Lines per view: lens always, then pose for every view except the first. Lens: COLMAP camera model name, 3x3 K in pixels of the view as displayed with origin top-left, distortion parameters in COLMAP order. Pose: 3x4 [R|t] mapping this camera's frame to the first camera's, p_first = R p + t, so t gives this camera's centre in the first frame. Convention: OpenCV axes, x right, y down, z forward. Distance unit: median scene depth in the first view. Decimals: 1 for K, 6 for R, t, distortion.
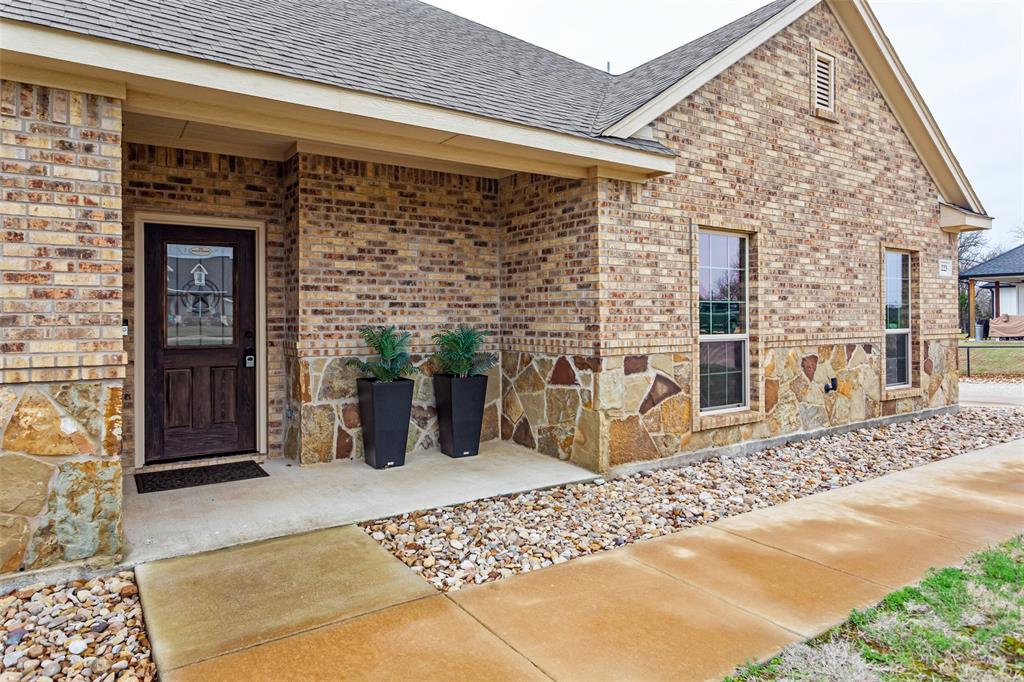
lens RADIAL K [[648.4, 0, 529.4], [0, 648.4, 318.0], [0, 0, 1]] dist [0.004412, 0.000268]
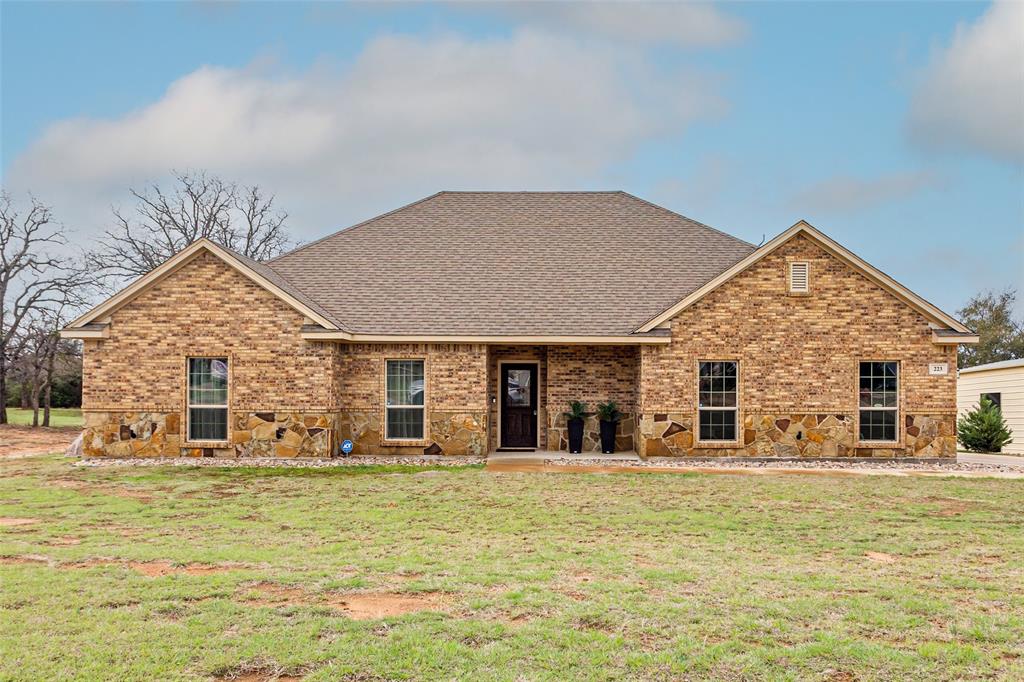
lens RADIAL K [[632.2, 0, 536.6], [0, 632.2, 399.7], [0, 0, 1]] dist [0.019544, -0.001493]
pose [[0.845387, 0.017147, -0.533879, 0.960614], [-0.007816, 0.999775, 0.019733, -0.038537], [0.534097, -0.012510, 0.845331, -1.191869]]
